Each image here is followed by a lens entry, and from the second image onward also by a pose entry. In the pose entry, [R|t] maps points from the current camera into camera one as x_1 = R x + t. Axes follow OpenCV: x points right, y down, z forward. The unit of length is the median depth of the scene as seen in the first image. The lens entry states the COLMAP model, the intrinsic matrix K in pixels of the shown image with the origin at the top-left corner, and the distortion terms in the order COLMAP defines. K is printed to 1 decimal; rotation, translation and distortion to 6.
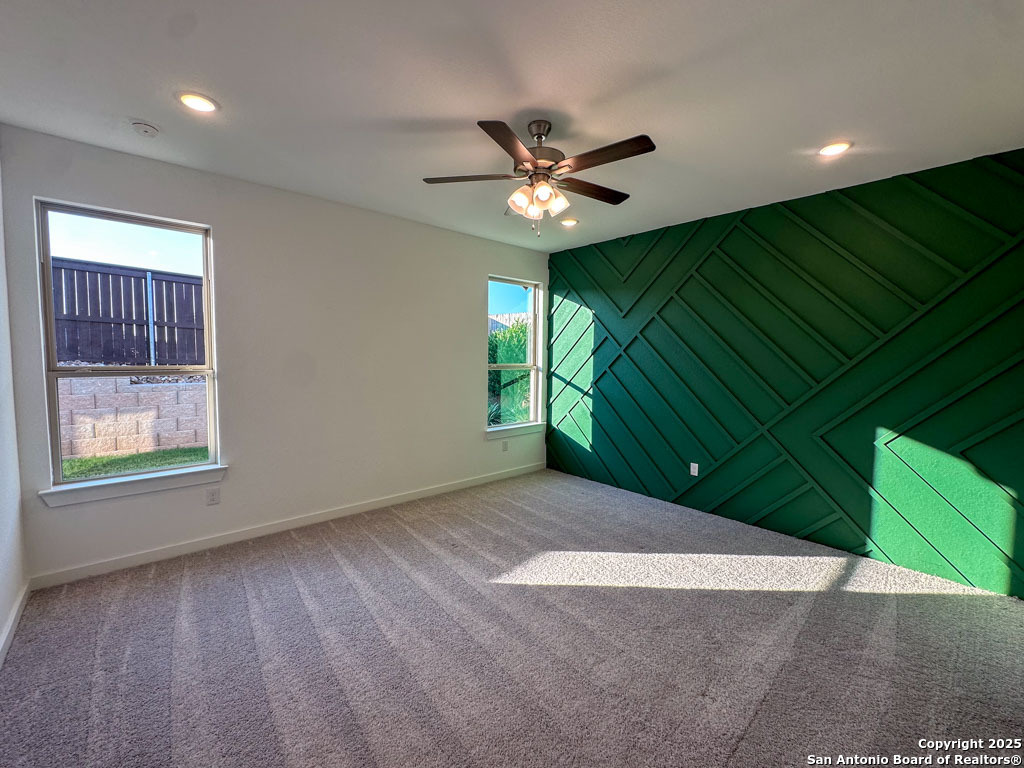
lens RADIAL K [[427.9, 0, 512.0], [0, 427.9, 384.0], [0, 0, 1]] dist [0.000284, 0.000021]
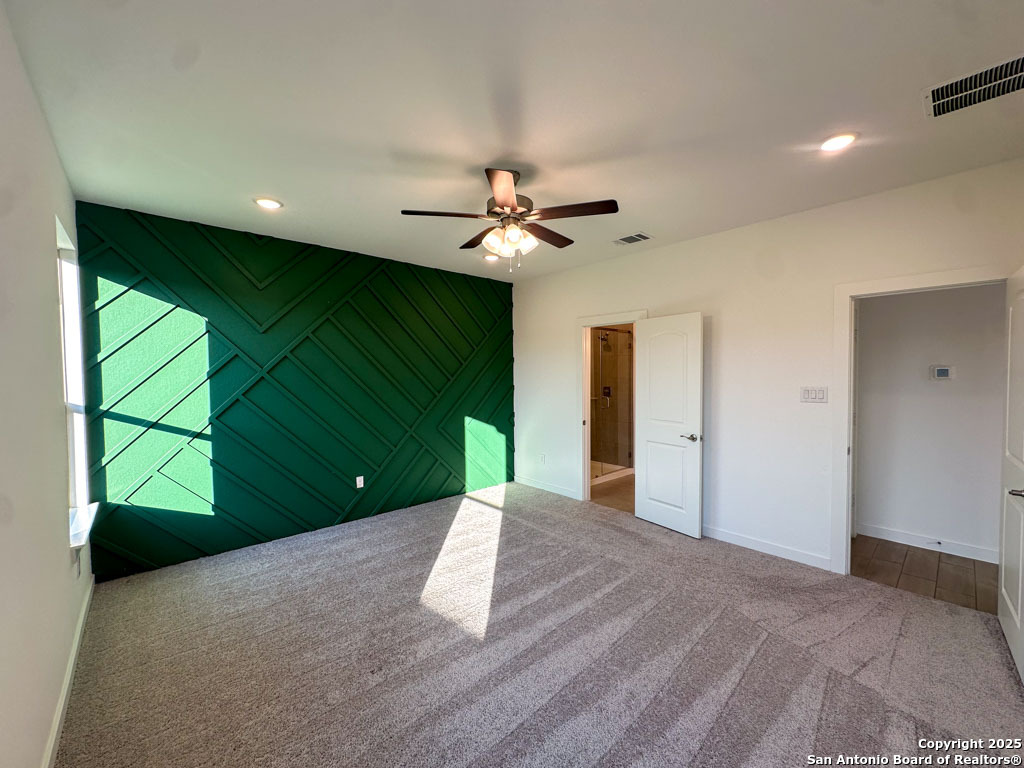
lens RADIAL K [[413.8, 0, 512.0], [0, 413.8, 384.0], [0, 0, 1]] dist [0.000007, 0.000048]
pose [[0.005675, -0.040808, 0.999151, -0.499604], [0.076321, 0.996270, 0.040257, -0.049434], [-0.997067, 0.076027, 0.008768, 0.487345]]
